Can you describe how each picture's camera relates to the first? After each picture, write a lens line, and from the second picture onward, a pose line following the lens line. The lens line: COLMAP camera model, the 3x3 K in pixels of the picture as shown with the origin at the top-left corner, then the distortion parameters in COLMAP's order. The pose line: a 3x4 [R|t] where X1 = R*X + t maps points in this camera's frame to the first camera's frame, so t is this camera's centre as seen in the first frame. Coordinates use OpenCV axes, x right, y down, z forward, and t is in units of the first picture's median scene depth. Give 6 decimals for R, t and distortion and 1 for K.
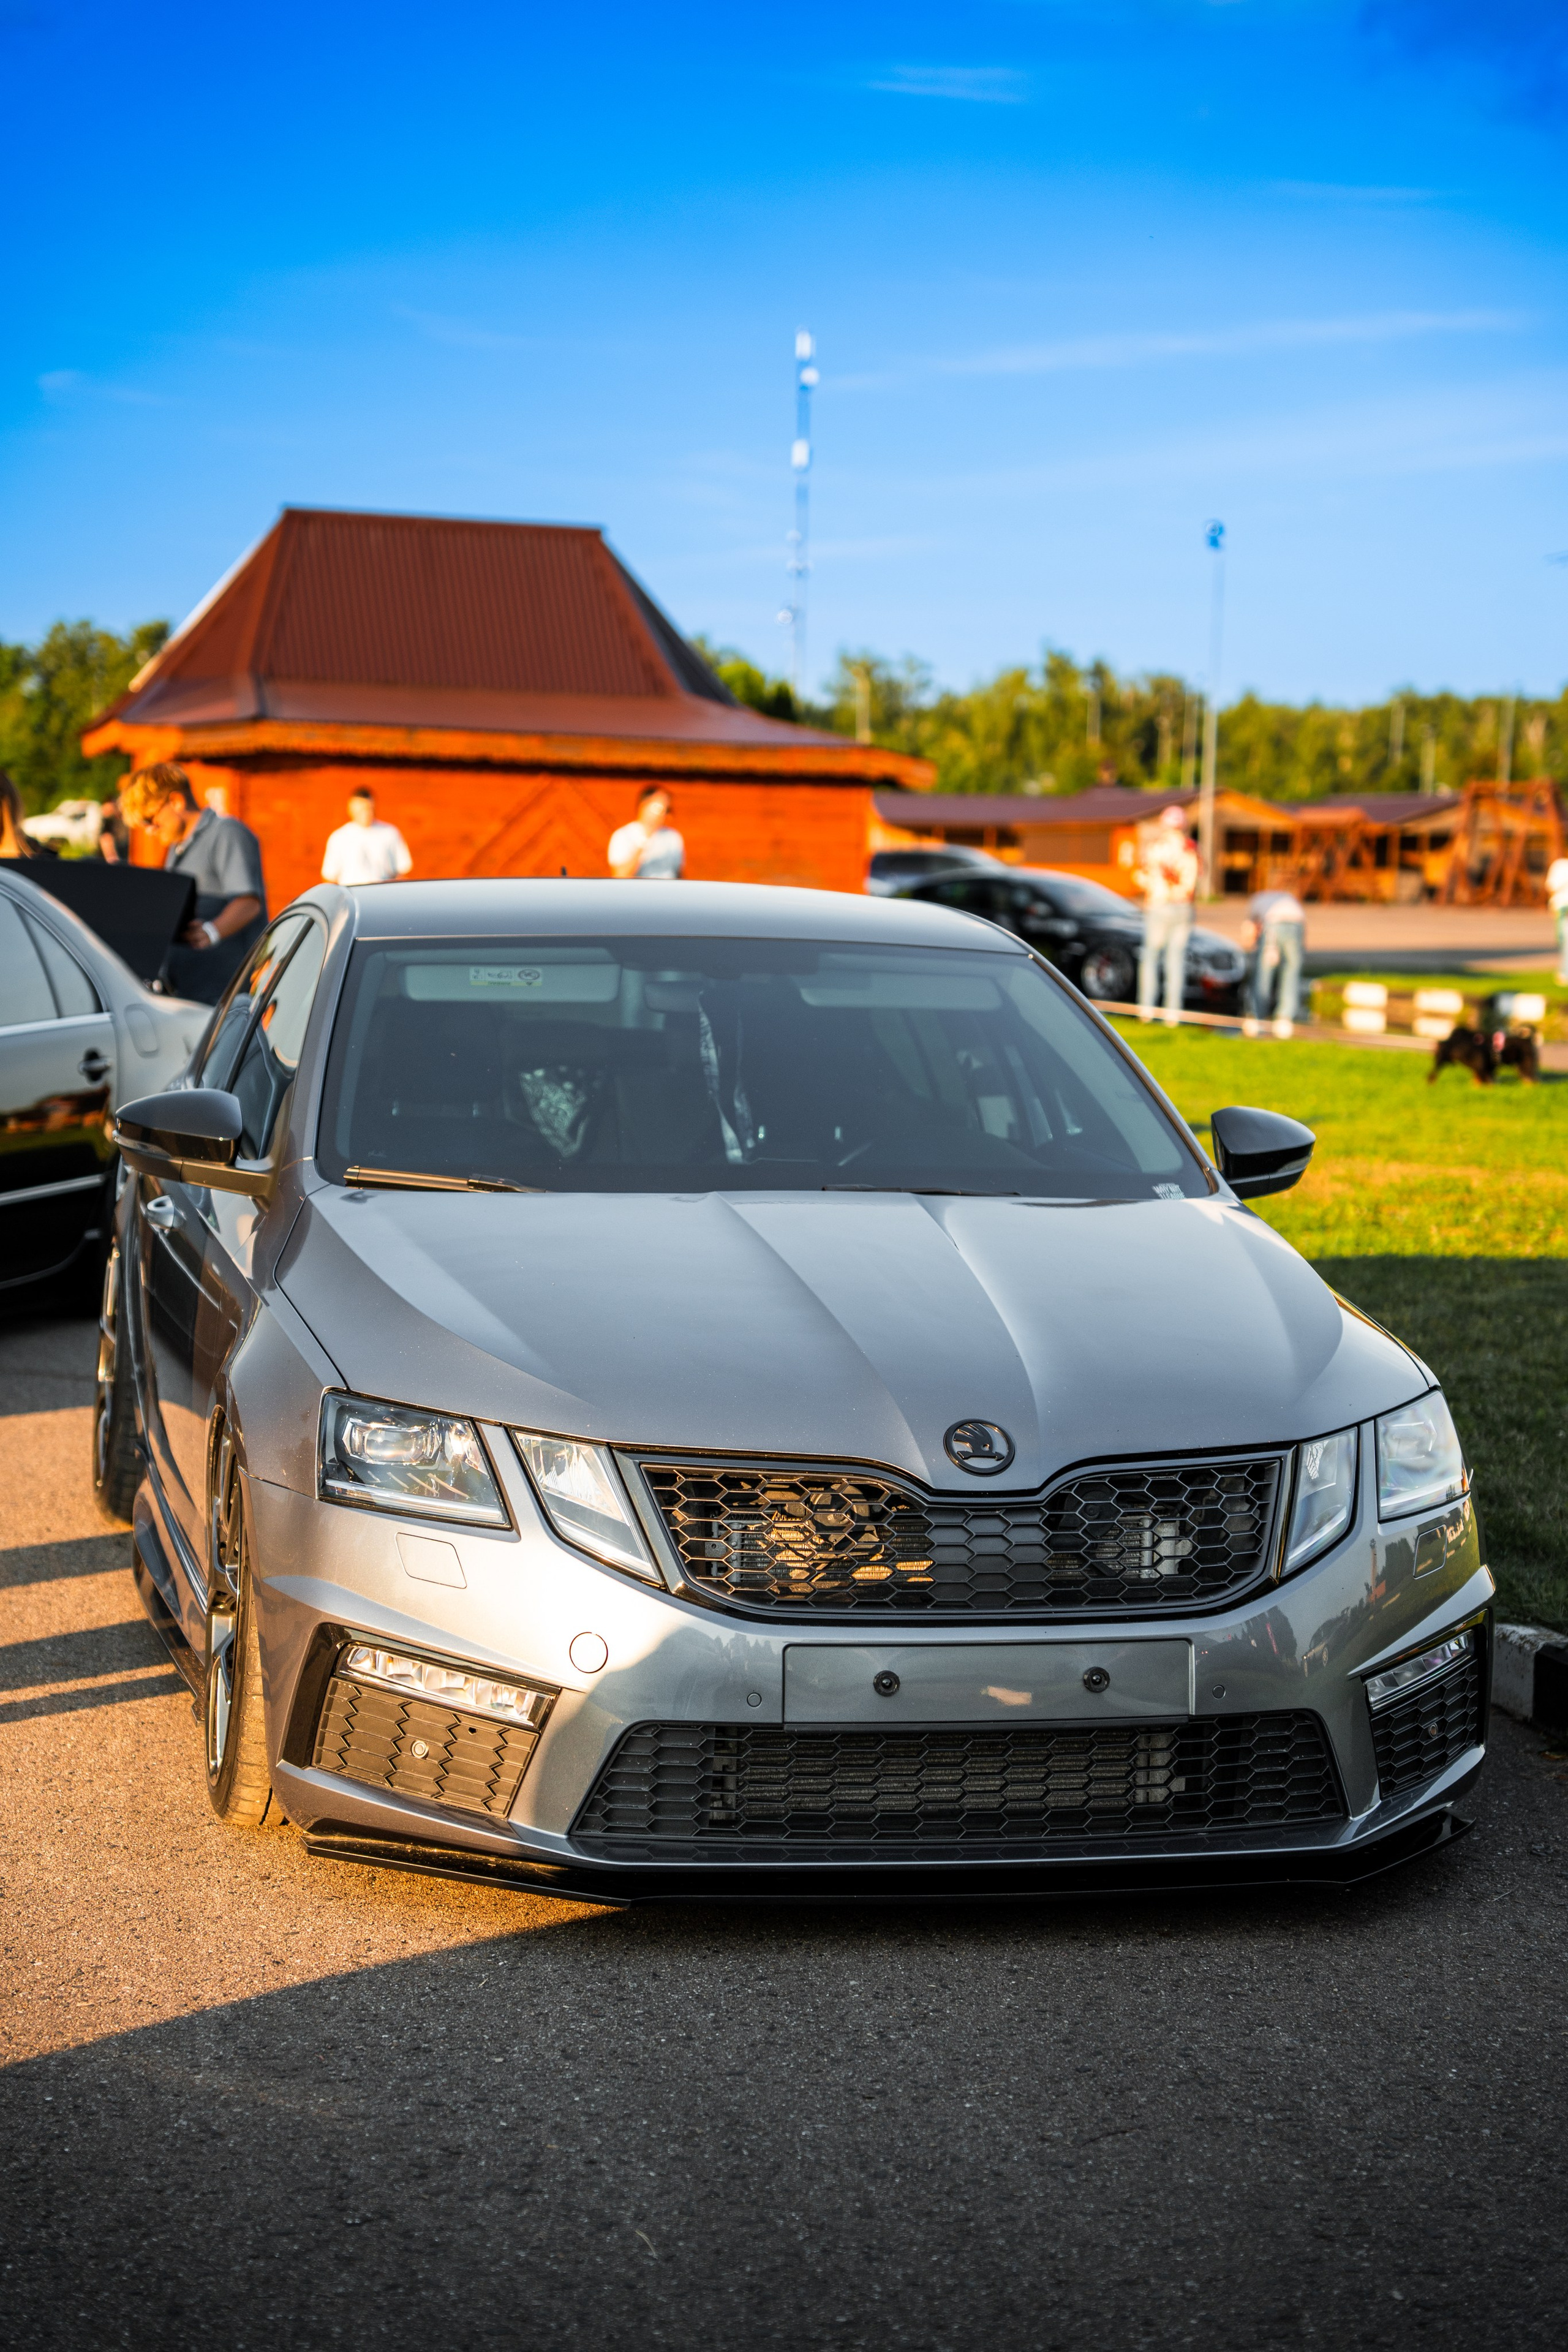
lens RADIAL K [[4035.6, 0, 782.6], [0, 4035.6, 1181.2], [0, 0, 1]] dist [0.333157, 0.000000]
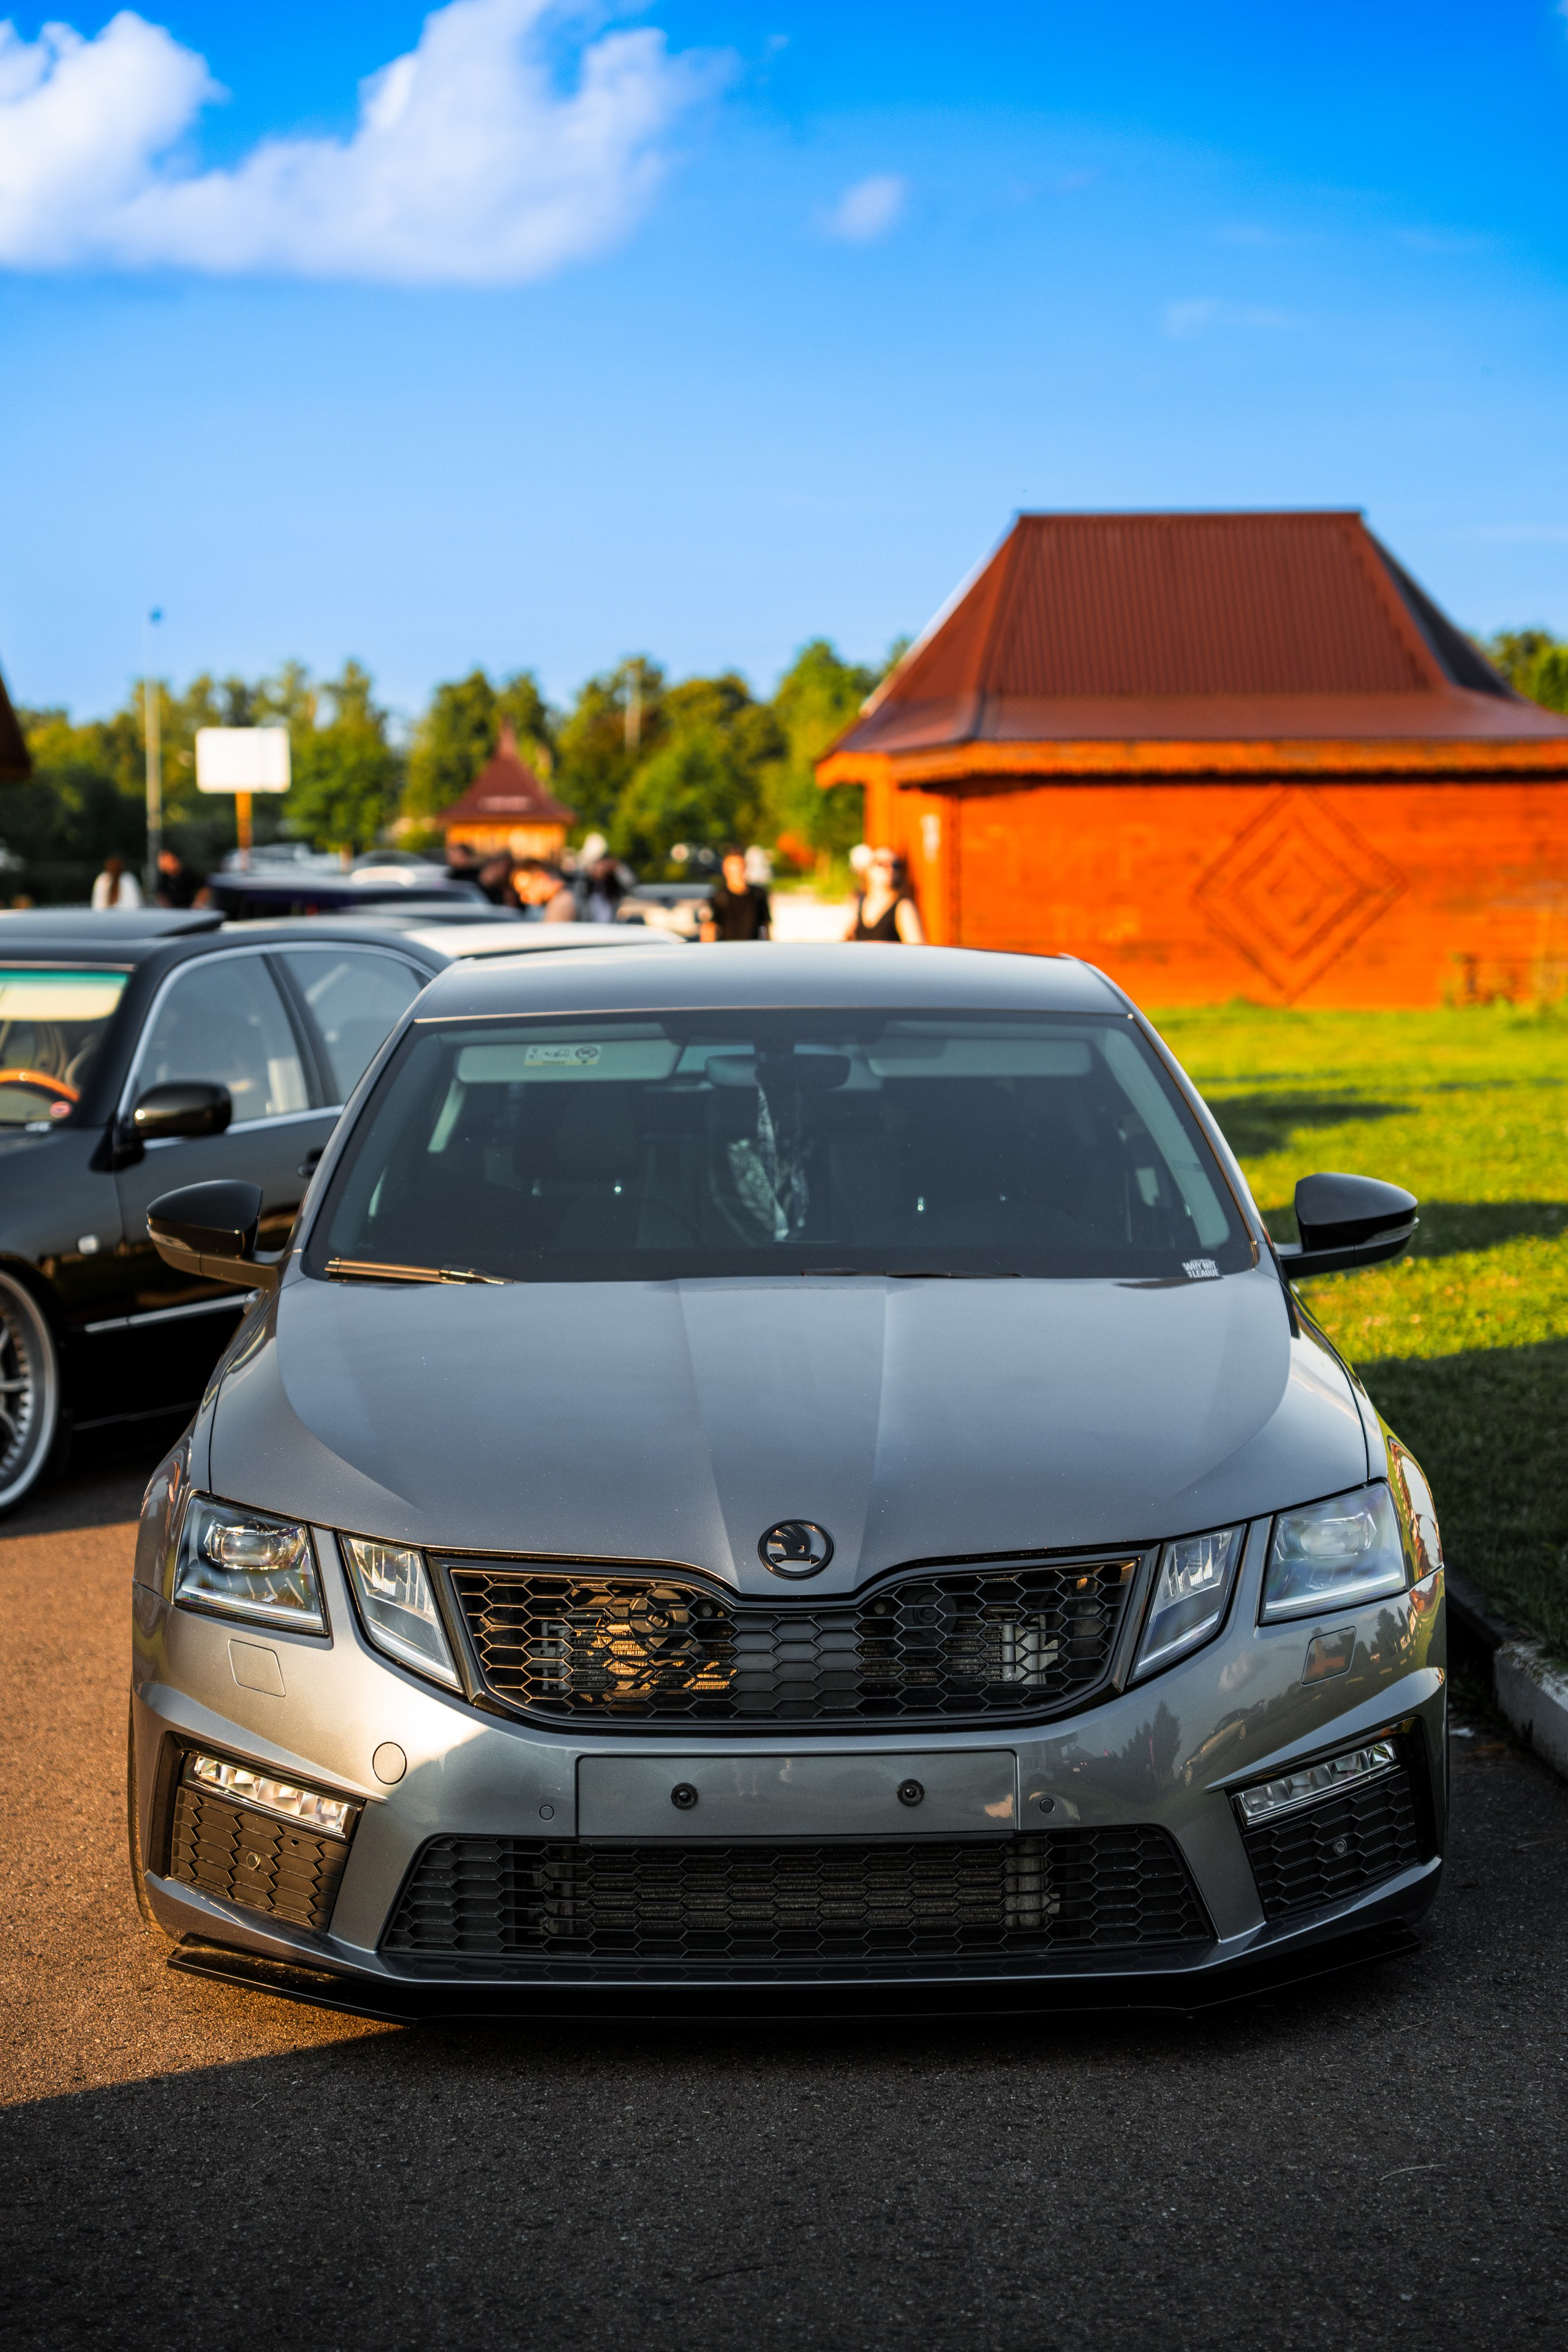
lens RADIAL K [[4378.0, 0, 785.5], [0, 4378.0, 1170.6], [0, 0, 1]] dist [0.305058, 0.000000]
pose [[0.978232, -0.022141, -0.206330, 0.254401], [0.019886, 0.999718, -0.012997, -0.010414], [0.206559, 0.008611, 0.978396, -0.021246]]
